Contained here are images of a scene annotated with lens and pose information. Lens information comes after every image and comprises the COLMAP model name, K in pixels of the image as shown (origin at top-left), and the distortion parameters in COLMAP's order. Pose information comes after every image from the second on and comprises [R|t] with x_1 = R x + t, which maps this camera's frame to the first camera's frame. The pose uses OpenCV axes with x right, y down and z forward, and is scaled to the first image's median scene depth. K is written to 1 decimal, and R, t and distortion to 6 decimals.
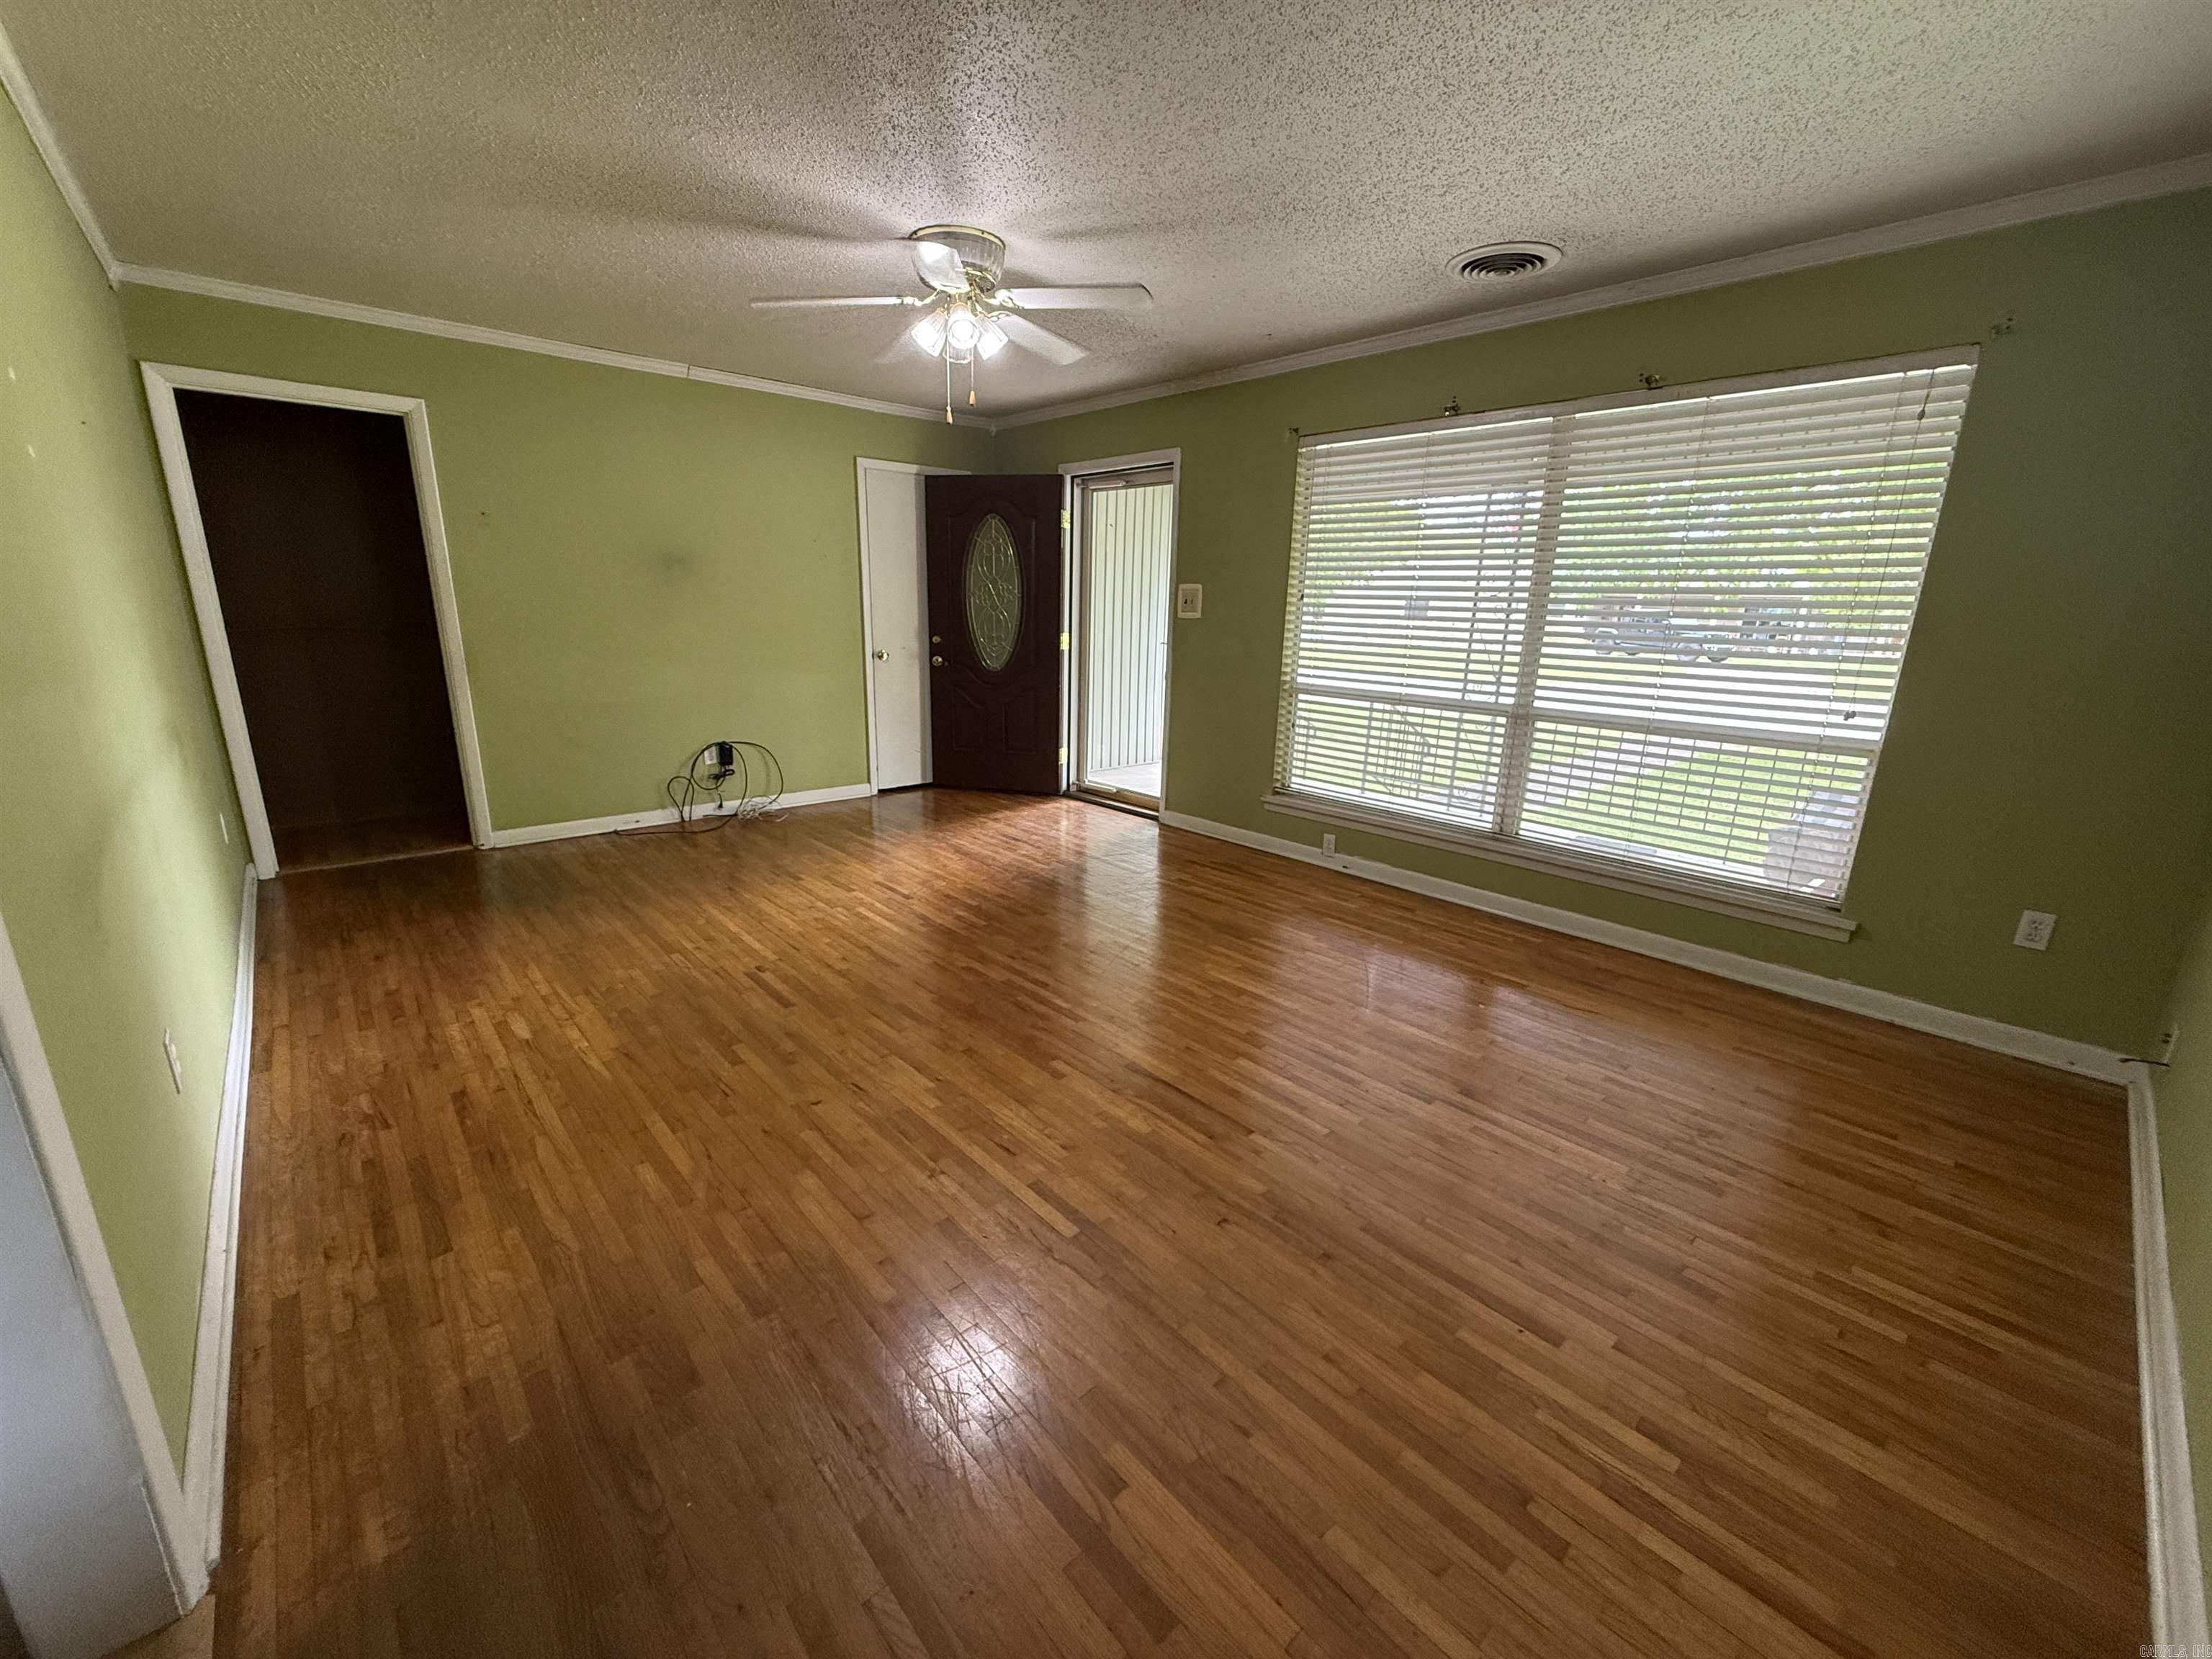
lens RADIAL K [[887.5, 0, 1106.0], [0, 887.5, 829.5], [0, 0, 1]] dist [-0.000613, 0.000771]
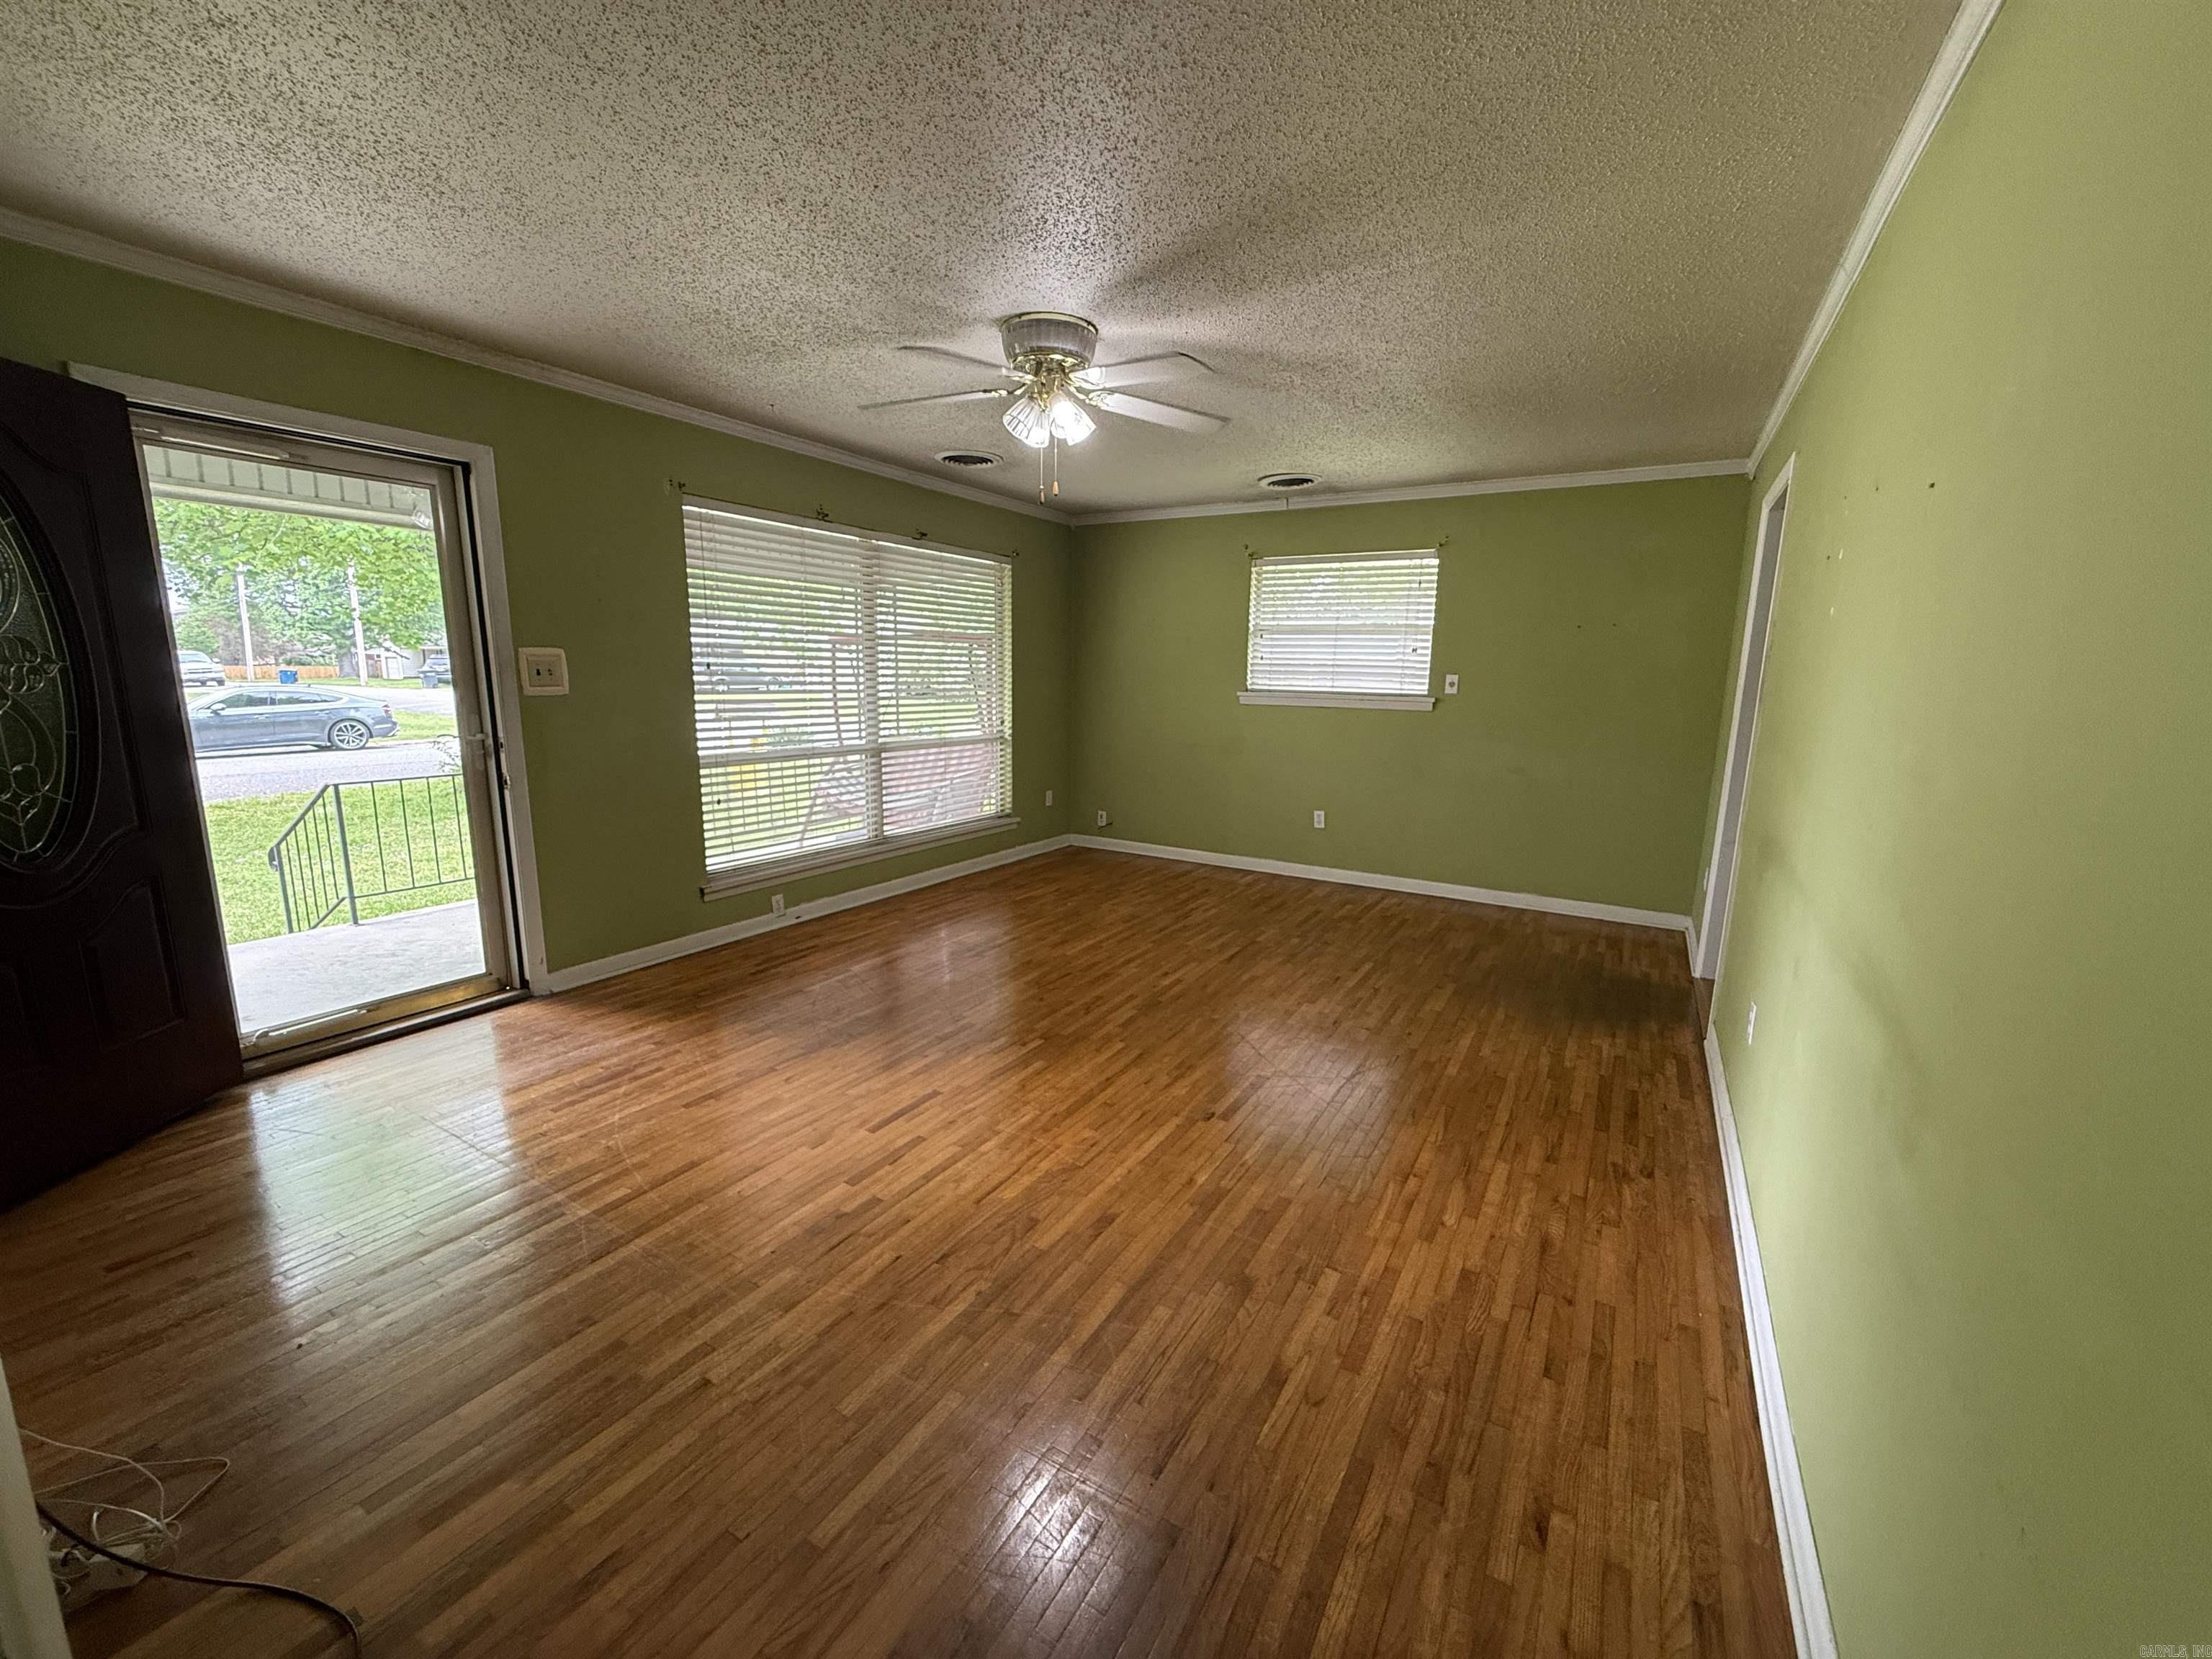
lens RADIAL K [[861.8, 0, 1106.0], [0, 861.8, 829.5], [0, 0, 1]] dist [0.000227, -0.000120]
pose [[-0.278700, -0.201191, 0.939068, -0.899690], [0.216805, 0.939388, 0.265604, -0.288911], [-0.935586, 0.277618, -0.218188, 0.986097]]
